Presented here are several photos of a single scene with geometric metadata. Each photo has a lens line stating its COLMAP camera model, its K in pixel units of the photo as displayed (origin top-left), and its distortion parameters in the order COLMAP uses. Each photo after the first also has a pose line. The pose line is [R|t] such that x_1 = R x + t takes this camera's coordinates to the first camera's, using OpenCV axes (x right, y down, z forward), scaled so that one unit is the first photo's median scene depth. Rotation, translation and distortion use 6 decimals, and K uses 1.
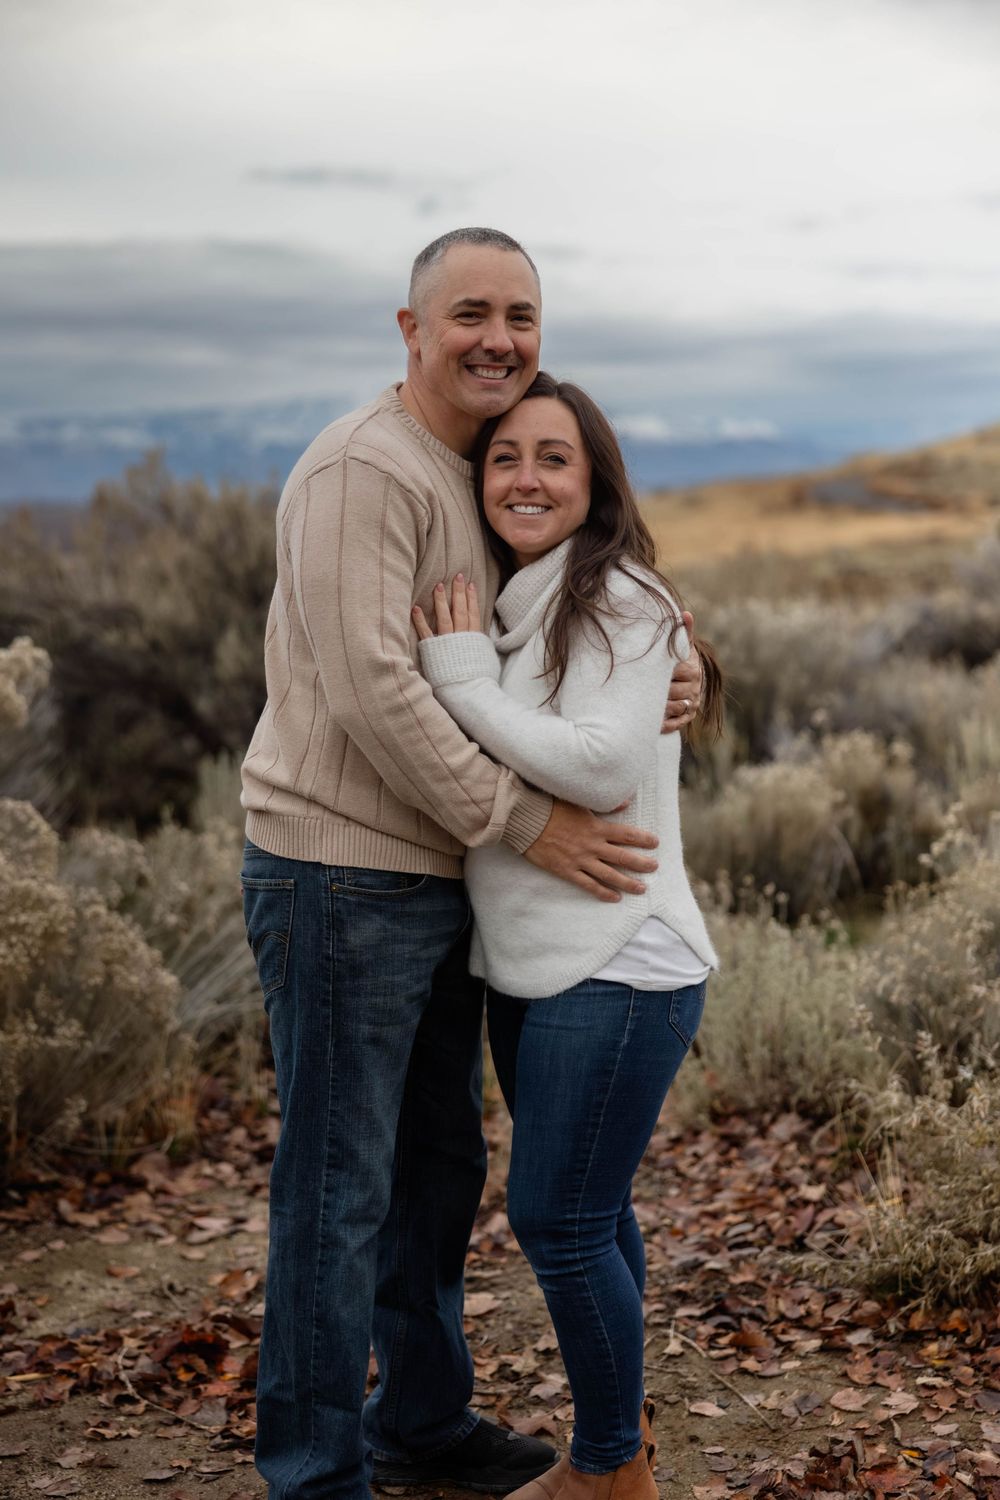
lens RADIAL K [[2232.5, 0, 474.8], [0, 2232.5, 756.3], [0, 0, 1]] dist [-0.030004, 0.050736]
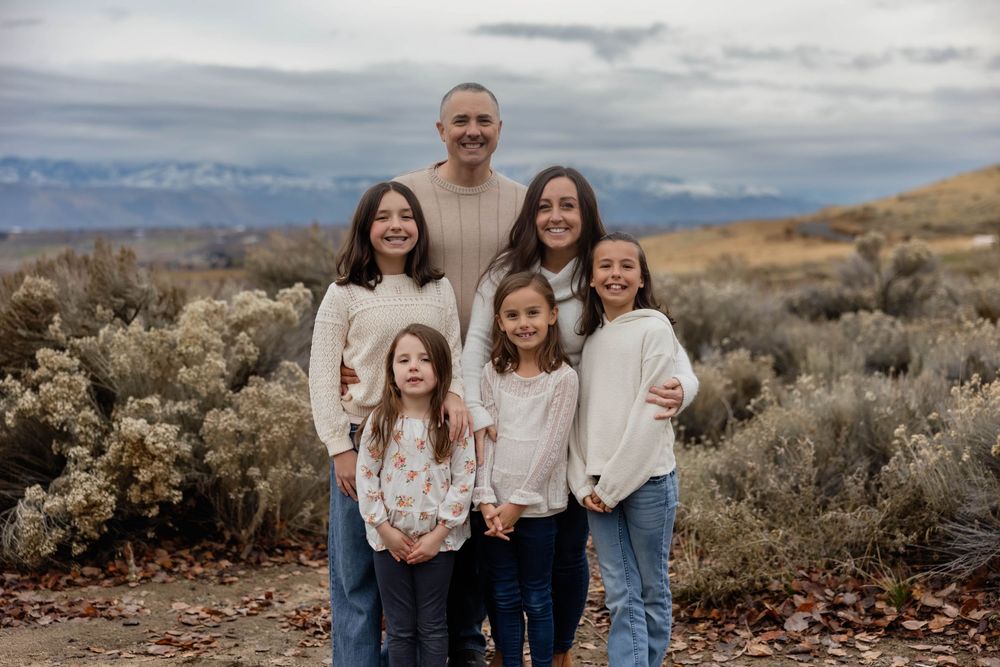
lens RADIAL K [[1310.9, 0, 500.0], [0, 1310.9, 333.5], [0, 0, 1]] dist [0.011833, -0.016317]
pose [[0.997067, 0.029911, -0.070443, 0.077088], [-0.032236, 0.998965, -0.032104, 0.030659], [0.069410, 0.034281, 0.996999, -0.199214]]
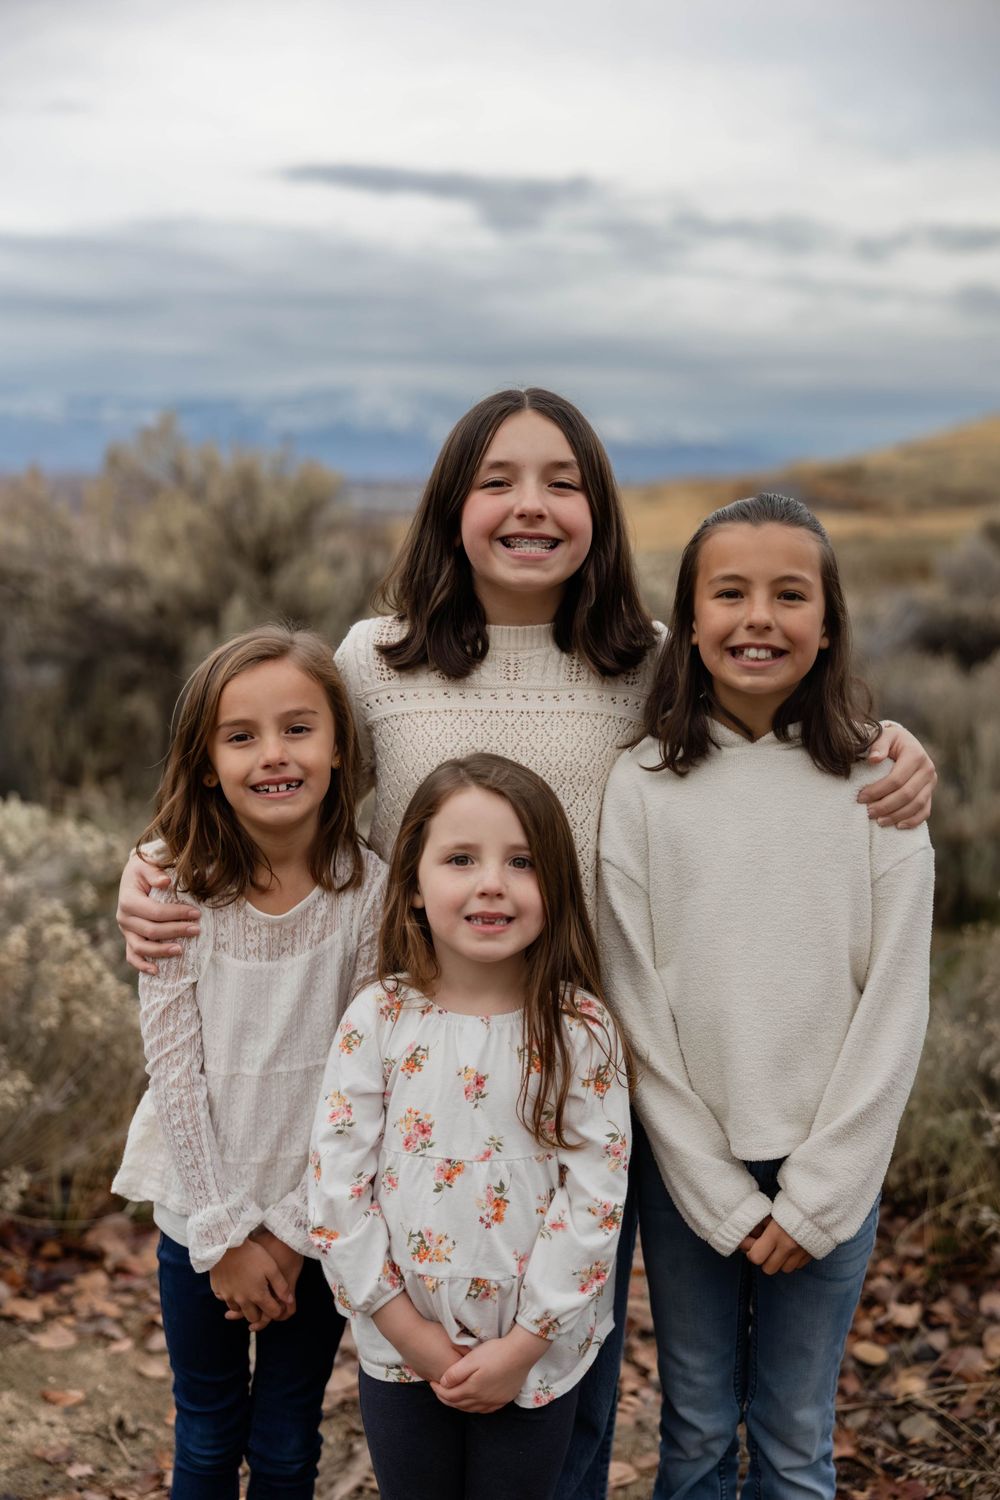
lens RADIAL K [[1966.3, 0, 500.0], [0, 1966.3, 750.0], [0, 0, 1]] dist [0.011833, -0.016317]
pose [[0.998834, 0.041767, 0.024203, -0.025397], [-0.042217, 0.998939, 0.018406, -0.021371], [-0.023409, -0.019407, 0.999538, 0.273785]]
